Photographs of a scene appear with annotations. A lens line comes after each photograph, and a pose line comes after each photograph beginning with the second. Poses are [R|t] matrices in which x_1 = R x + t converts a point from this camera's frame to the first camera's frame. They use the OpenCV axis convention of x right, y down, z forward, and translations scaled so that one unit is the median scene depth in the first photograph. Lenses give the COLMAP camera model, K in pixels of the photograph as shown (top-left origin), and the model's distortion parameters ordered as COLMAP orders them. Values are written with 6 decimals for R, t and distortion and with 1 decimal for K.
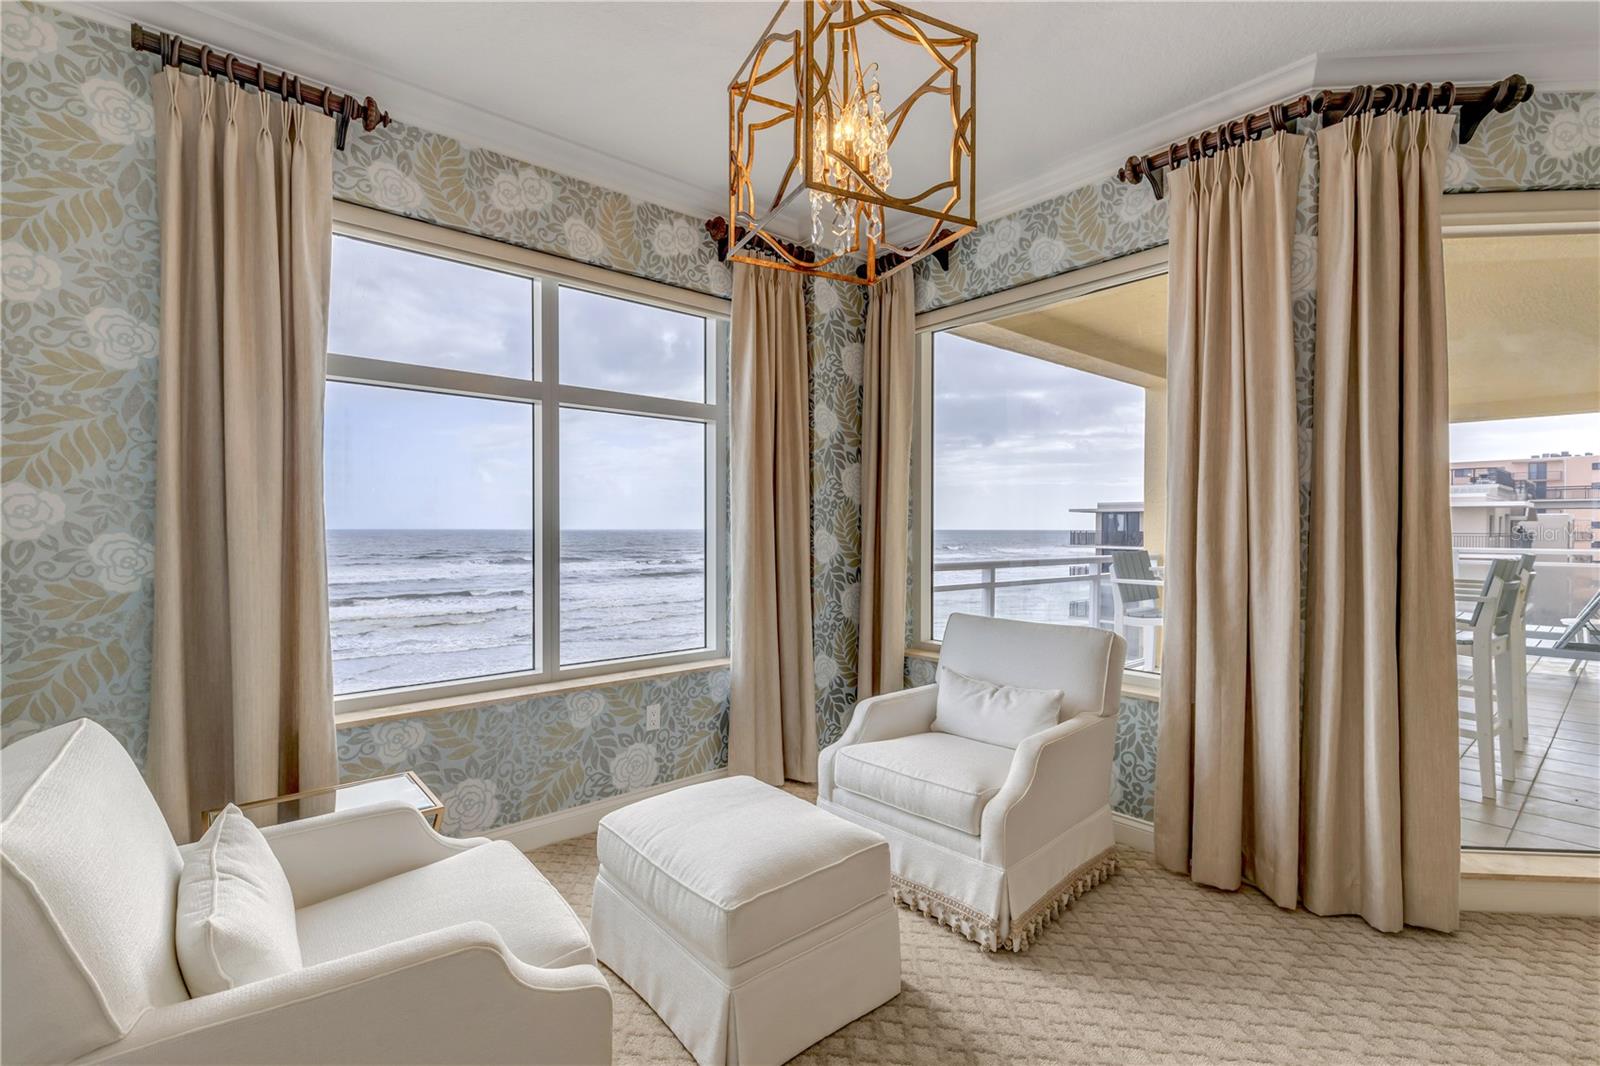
lens RADIAL K [[717.7, 0, 798.6], [0, 717.7, 531.2], [0, 0, 1]] dist [0.005869, -0.002169]
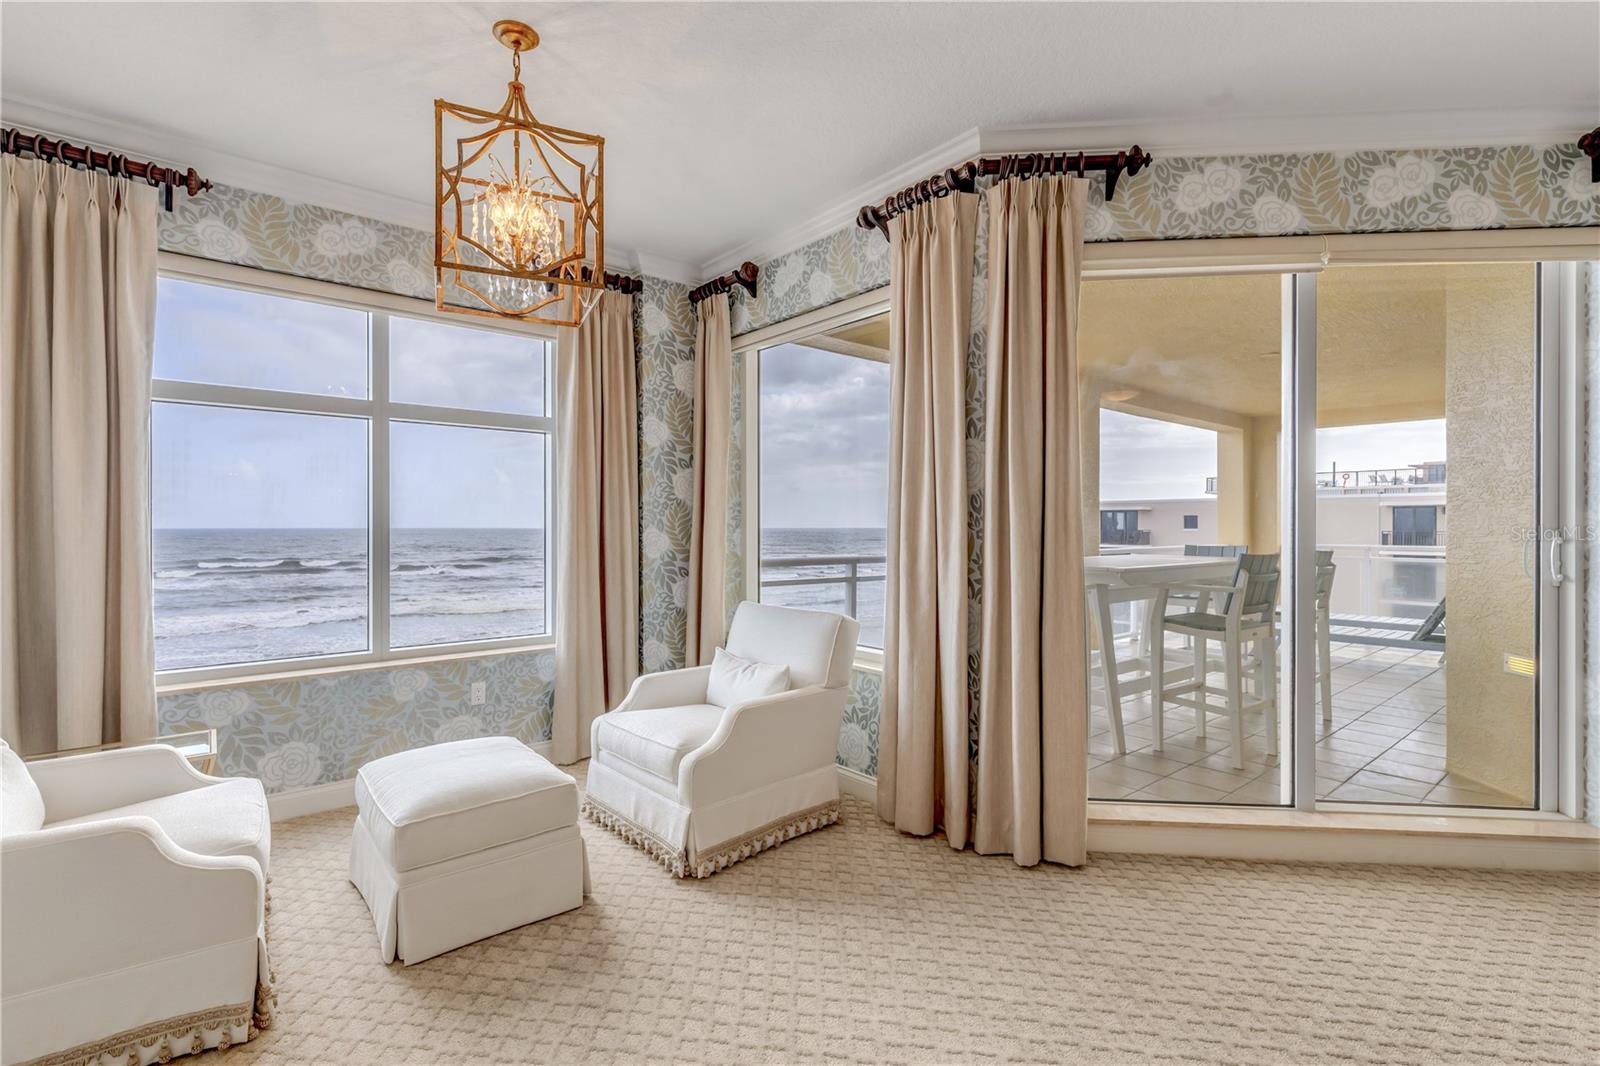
lens RADIAL K [[717.7, 0, 796.4], [0, 717.7, 526.1], [0, 0, 1]] dist [0.005869, -0.002169]
pose [[0.999911, -0.001347, -0.013276, 0.386228], [0.001272, 0.999983, -0.005674, 0.001447], [0.013284, 0.005656, 0.999896, -0.165169]]
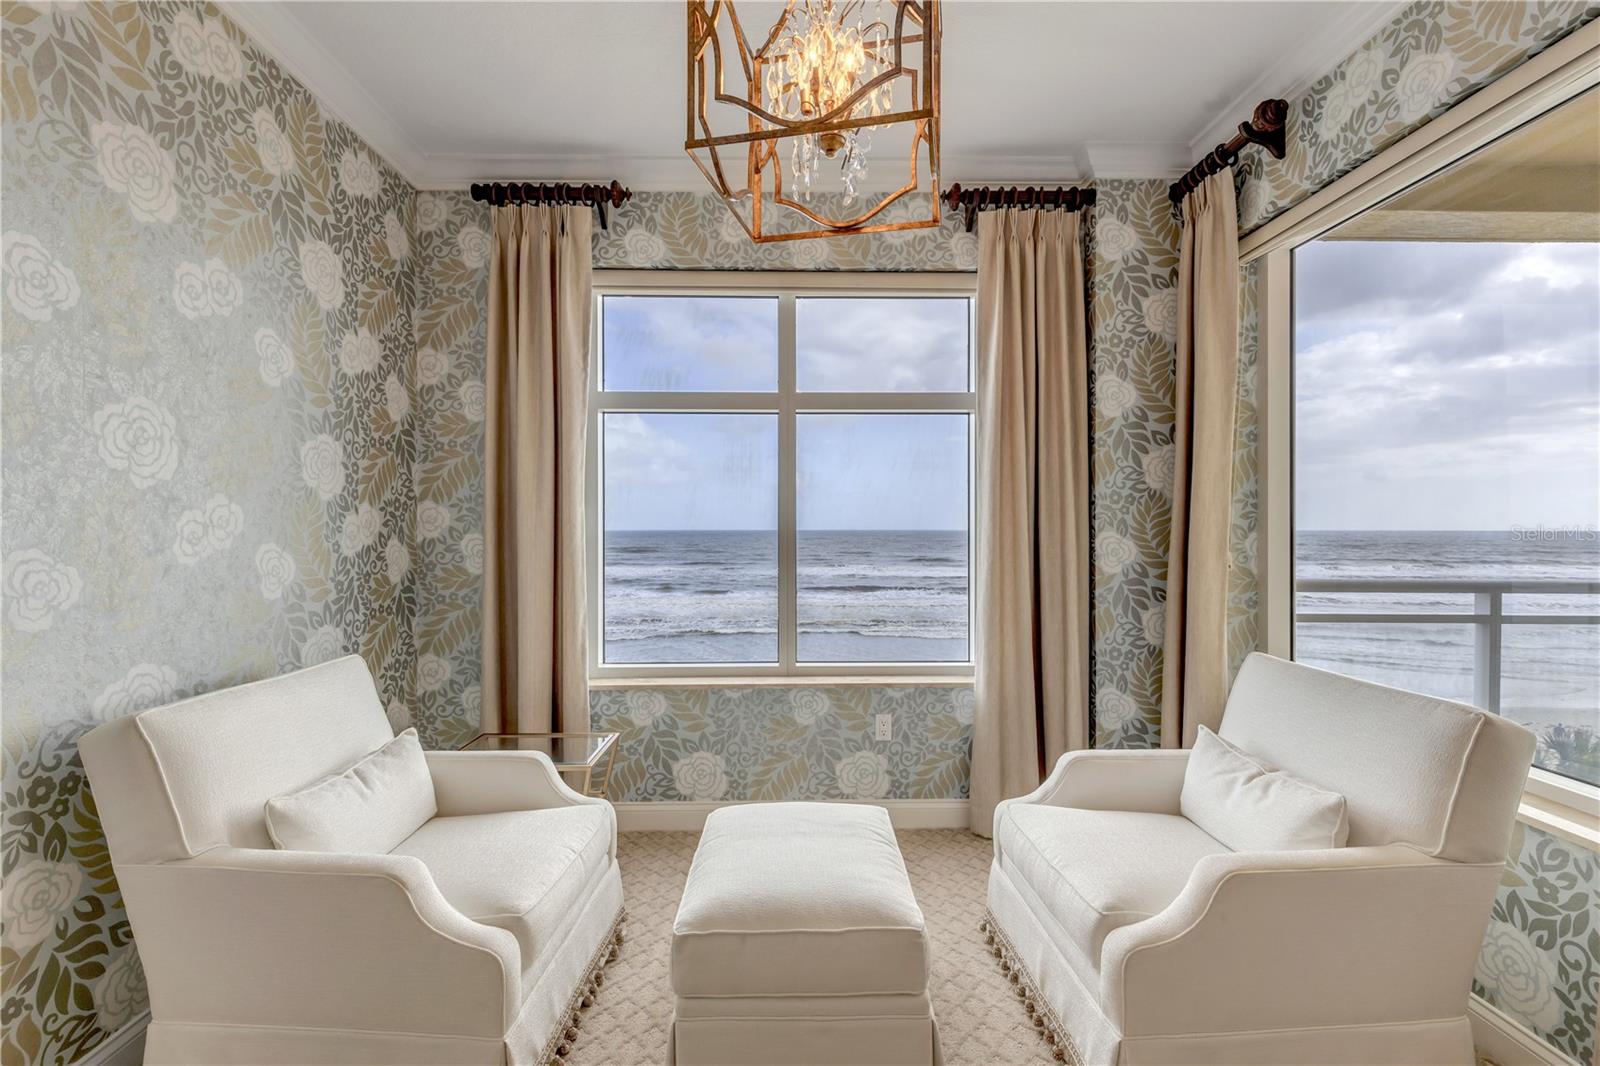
lens RADIAL K [[717.7, 0, 799.4], [0, 717.7, 528.7], [0, 0, 1]] dist [0.005869, -0.002169]
pose [[0.772318, -0.000950, -0.635235, 0.388363], [-0.001889, 0.999991, -0.003792, -0.002236], [0.635233, 0.004128, 0.772309, 0.227959]]
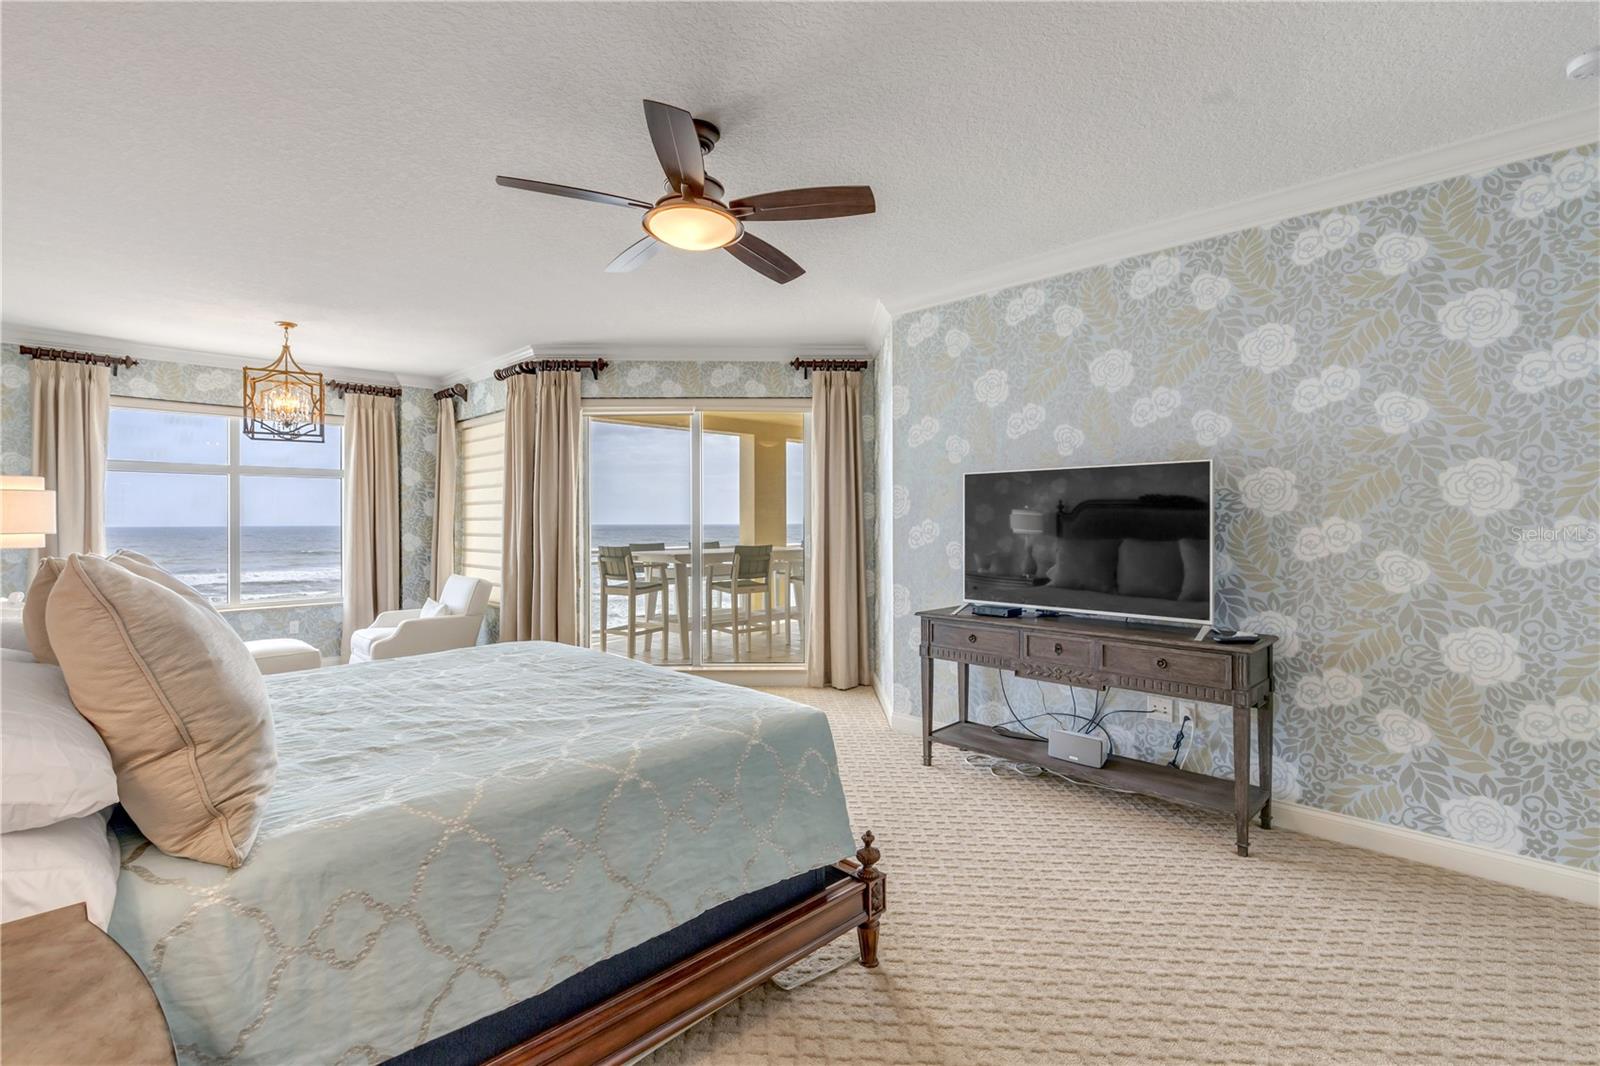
lens RADIAL K [[717.7, 0, 793.6], [0, 717.7, 518.2], [0, 0, 1]] dist [0.005869, -0.002169]
pose [[0.996787, -0.005602, 0.079900, 1.274267], [0.006531, 0.999914, -0.011371, -0.020204], [-0.079829, 0.011857, 0.996738, -1.398504]]
